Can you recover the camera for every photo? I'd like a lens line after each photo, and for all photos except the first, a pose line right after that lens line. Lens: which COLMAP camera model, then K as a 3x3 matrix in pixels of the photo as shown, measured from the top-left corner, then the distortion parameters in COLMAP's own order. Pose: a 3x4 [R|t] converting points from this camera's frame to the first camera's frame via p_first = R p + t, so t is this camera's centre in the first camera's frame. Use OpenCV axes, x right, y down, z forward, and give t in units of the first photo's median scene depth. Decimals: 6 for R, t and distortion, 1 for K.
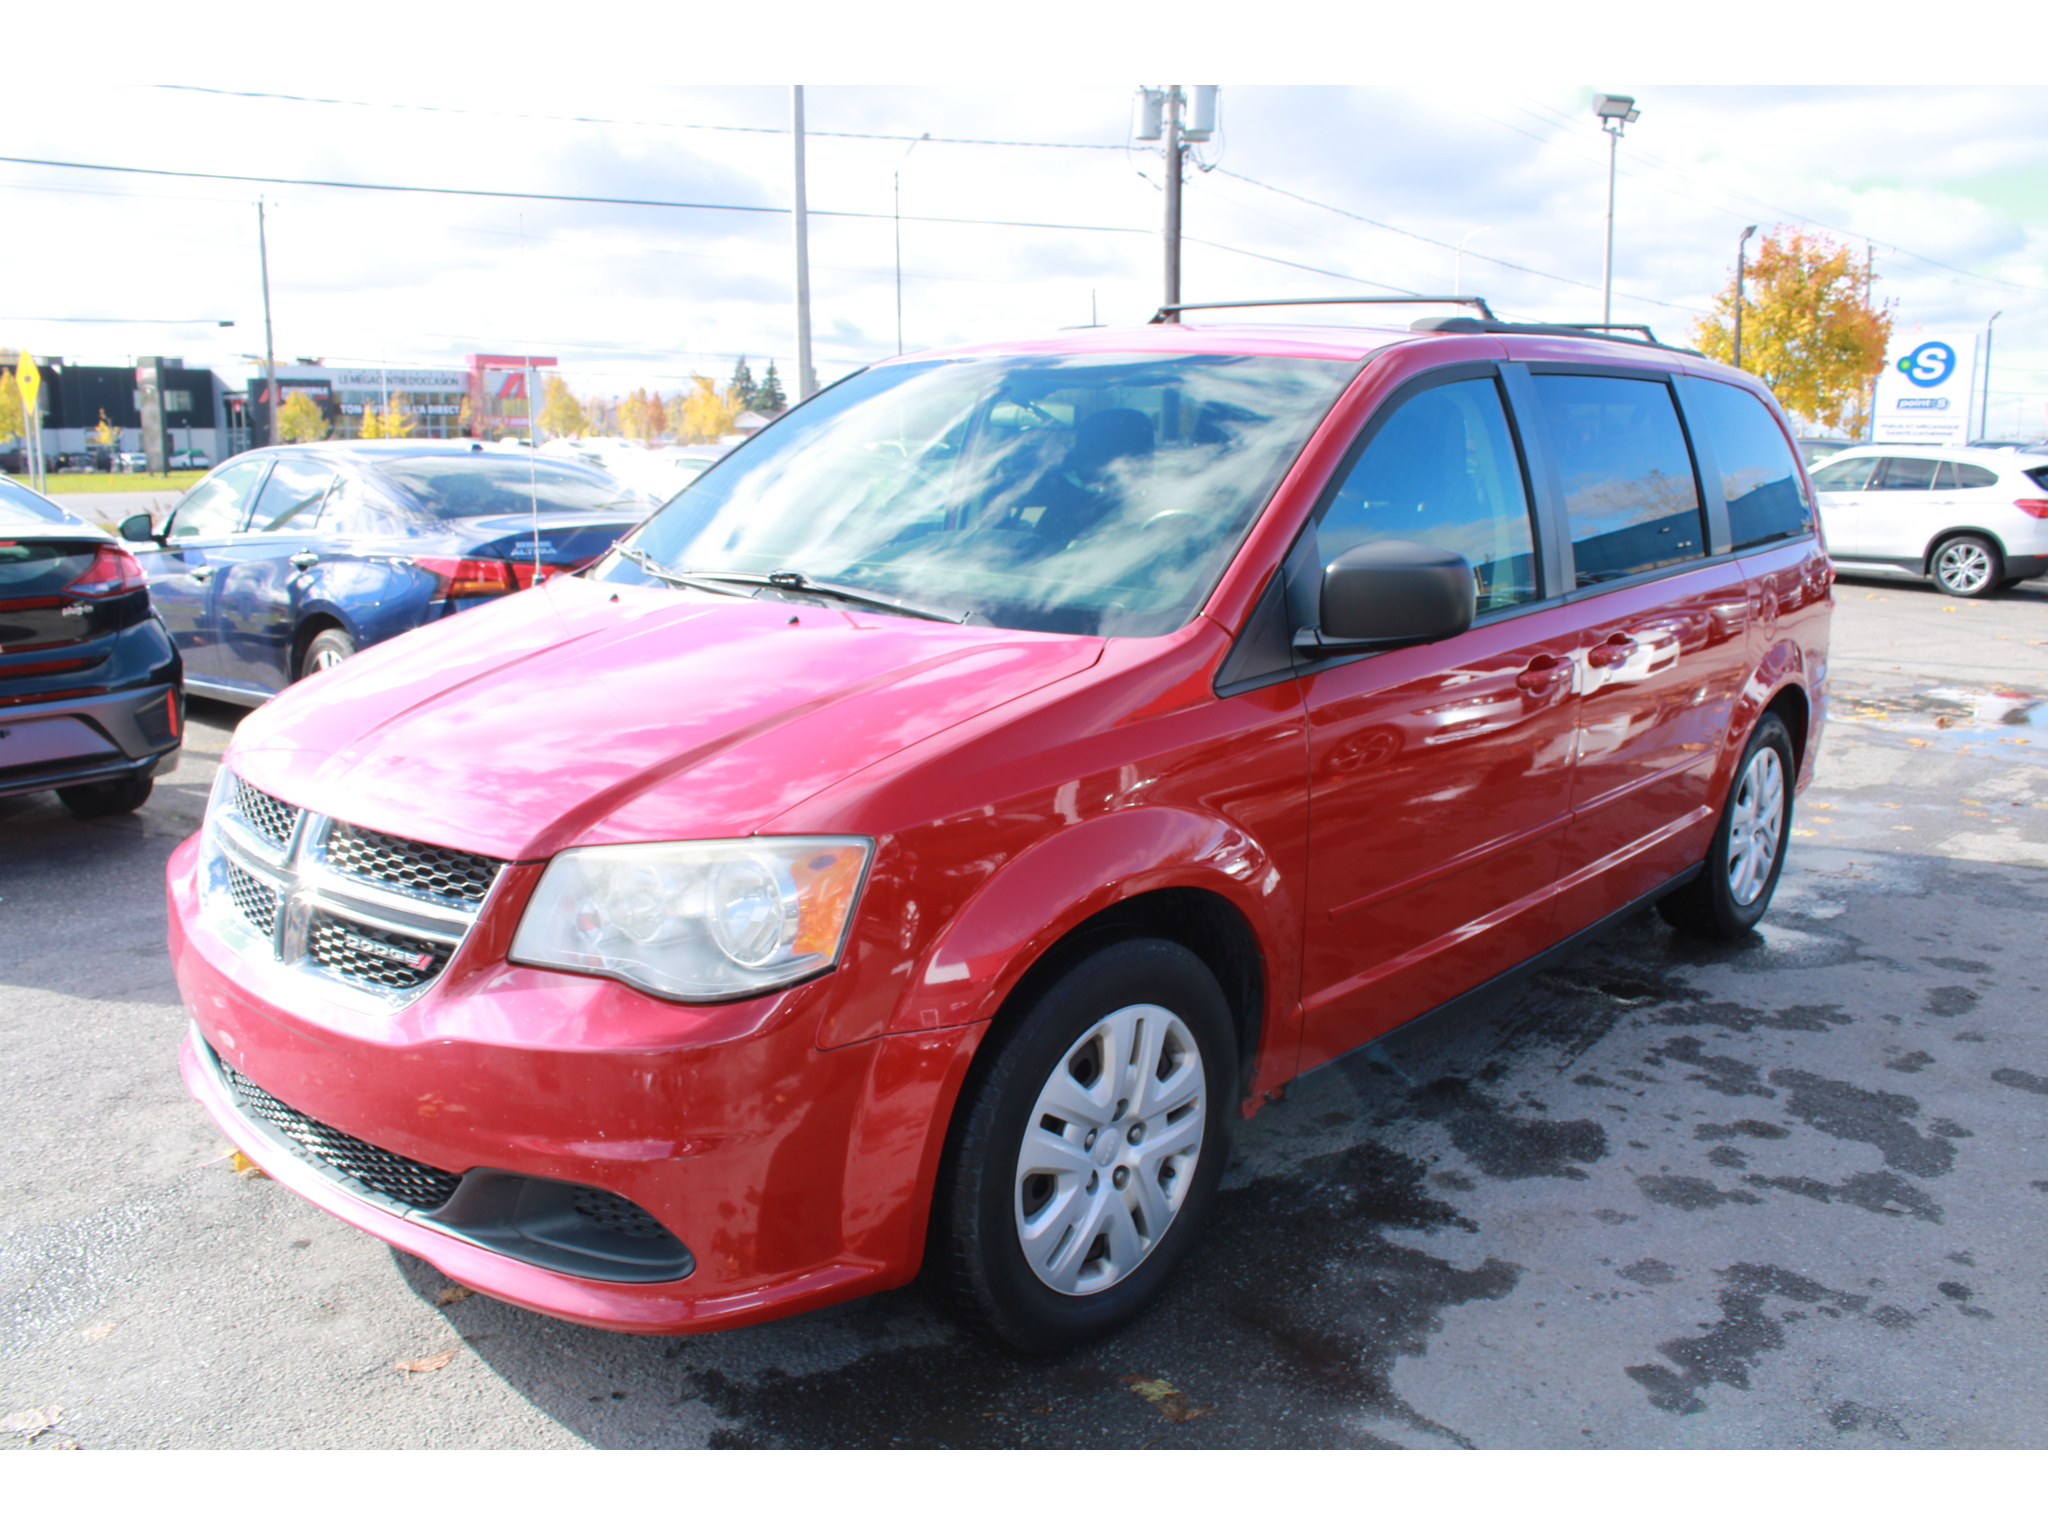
lens RADIAL K [[1659.2, 0, 1024.8], [0, 1659.2, 759.6], [0, 0, 1]] dist [-0.161624, 0.132624]
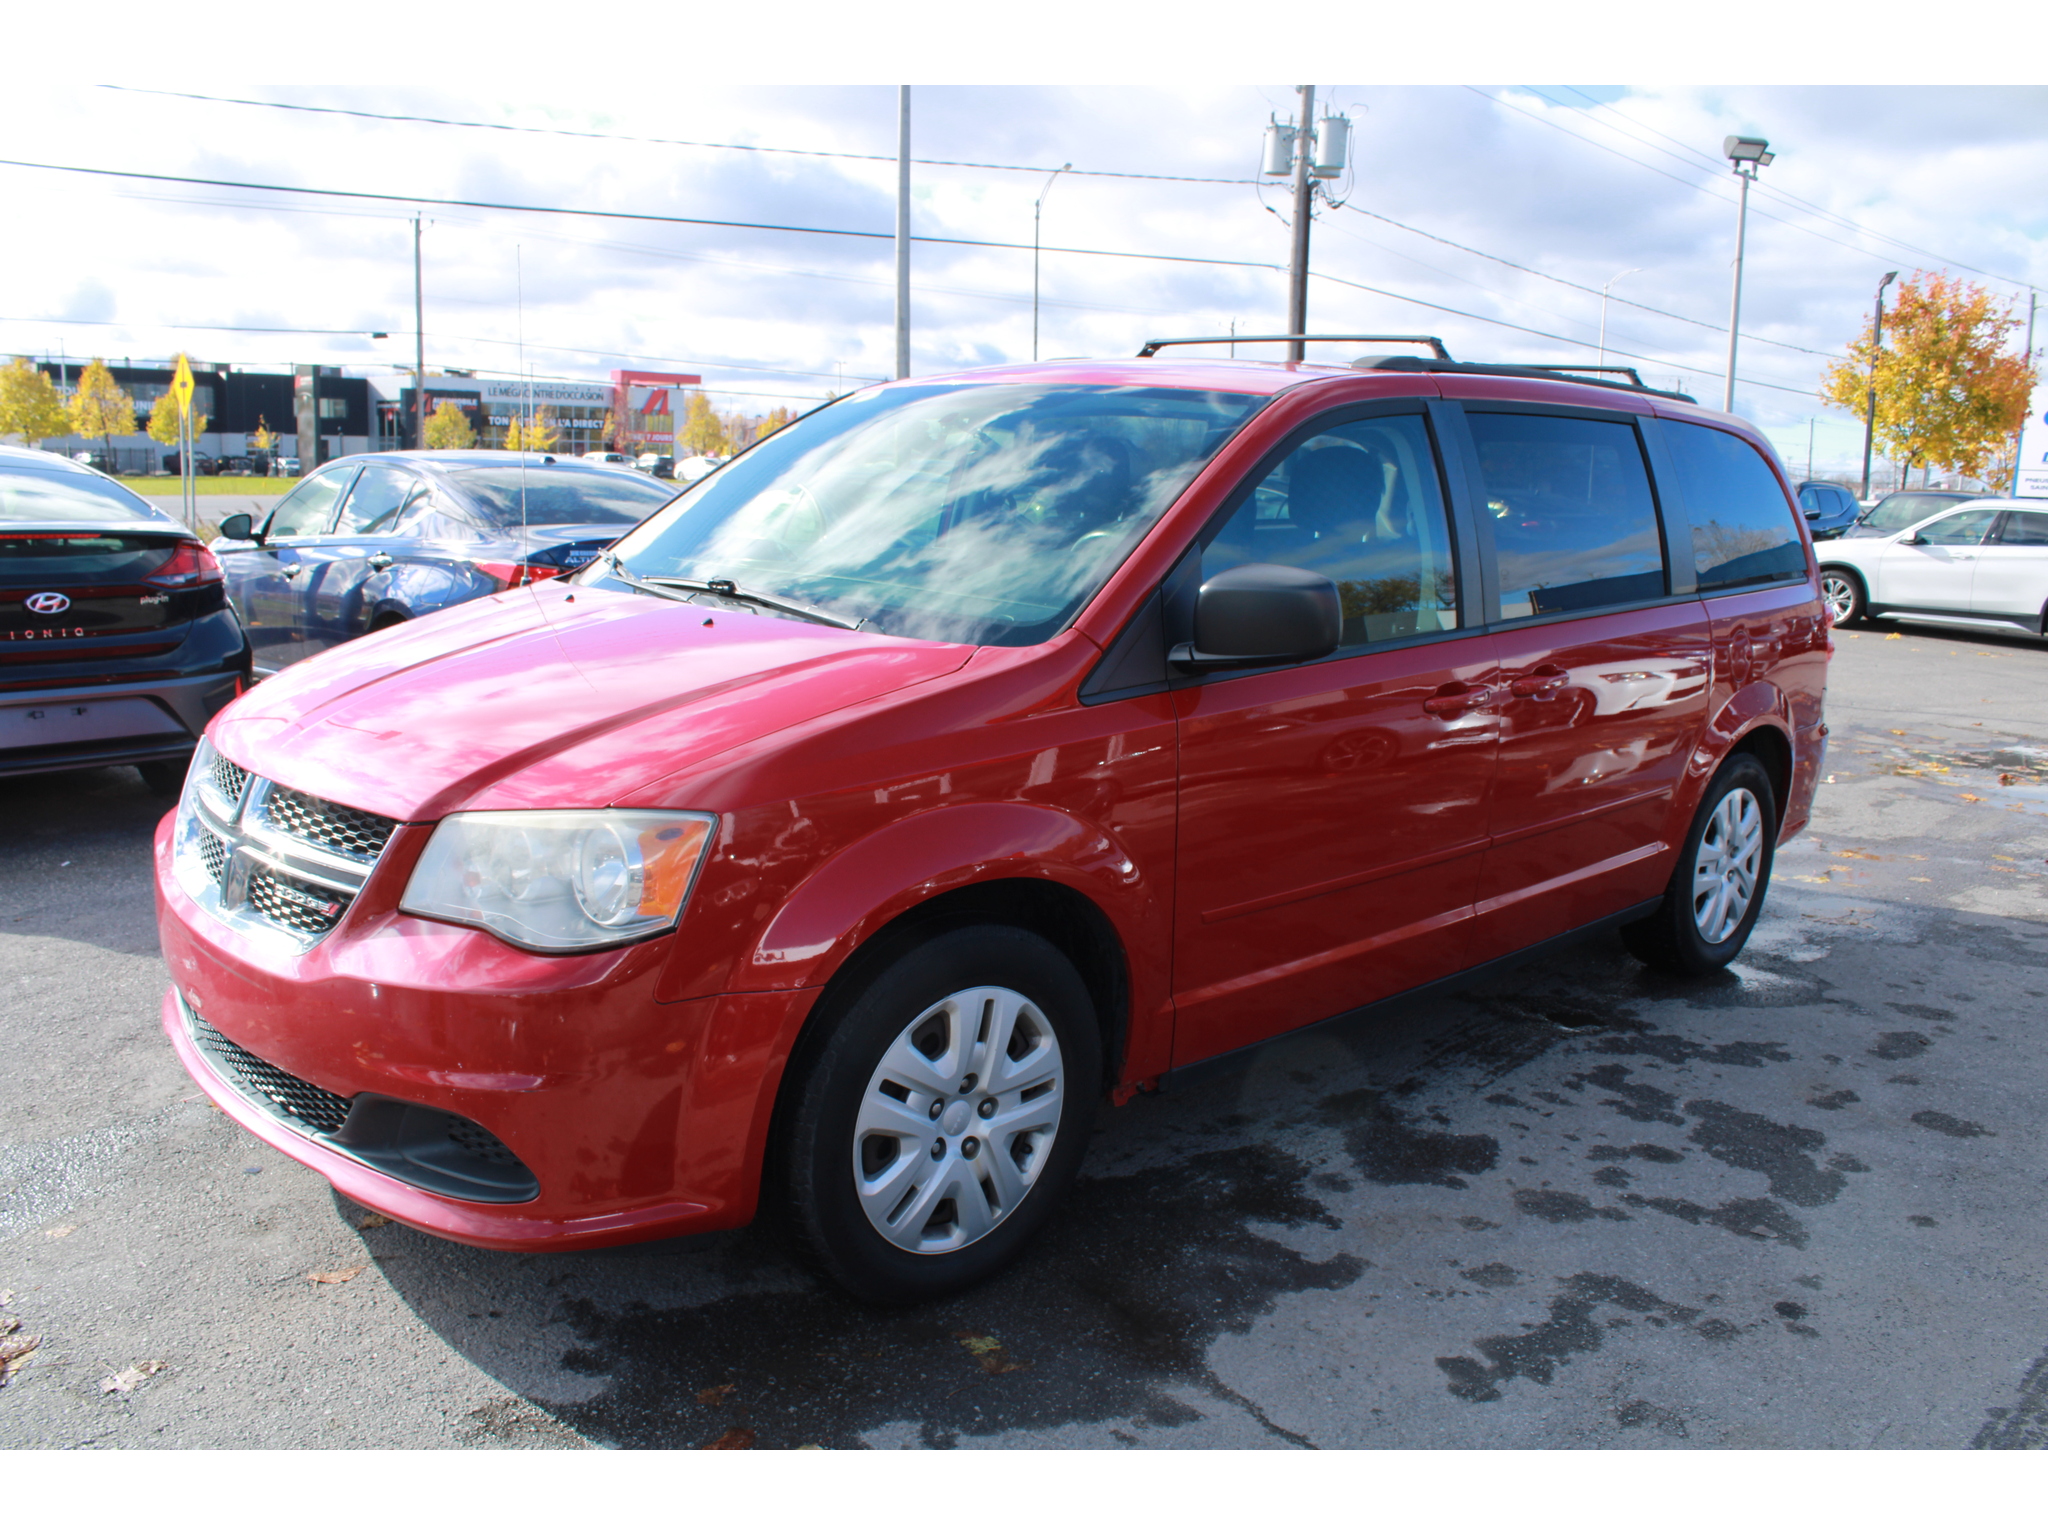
lens RADIAL K [[1659.2, 0, 1024.8], [0, 1659.2, 759.6], [0, 0, 1]] dist [-0.161624, 0.132624]
pose [[0.996514, 0.039282, -0.073595, 0.133176], [-0.040544, 0.999054, -0.015725, 0.013418], [0.072908, 0.018654, 0.997164, -0.060874]]
